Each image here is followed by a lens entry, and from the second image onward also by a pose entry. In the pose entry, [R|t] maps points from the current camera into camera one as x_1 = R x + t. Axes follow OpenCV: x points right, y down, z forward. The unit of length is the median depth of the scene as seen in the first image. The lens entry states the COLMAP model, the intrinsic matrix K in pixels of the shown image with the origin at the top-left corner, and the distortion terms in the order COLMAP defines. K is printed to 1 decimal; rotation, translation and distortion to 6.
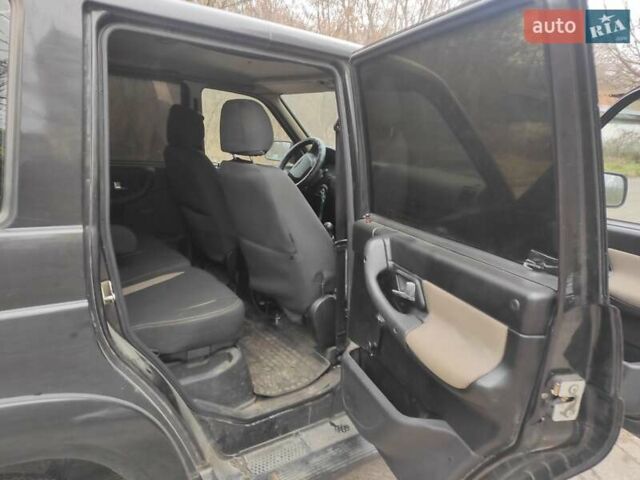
lens RADIAL K [[467.5, 0, 319.5], [0, 467.5, 241.4], [0, 0, 1]] dist [0.059757, -0.058277]
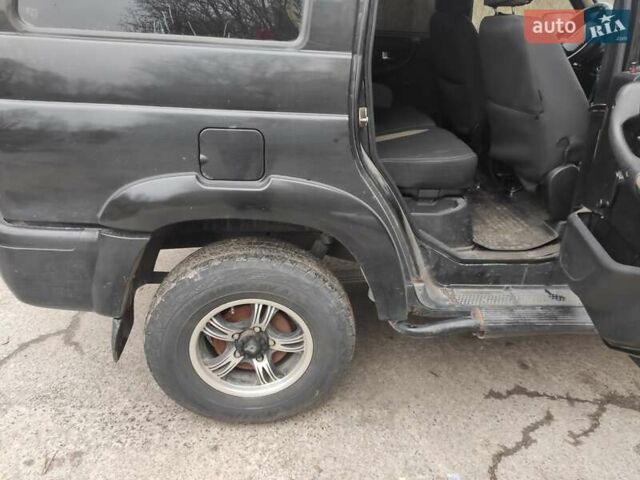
lens RADIAL K [[467.5, 0, 323.0], [0, 467.5, 238.7], [0, 0, 1]] dist [0.059757, -0.058277]
pose [[0.861503, 0.197453, -0.467787, 0.072276], [-0.105006, 0.970657, 0.216329, 0.120169], [0.496776, -0.137248, 0.856958, -0.108929]]
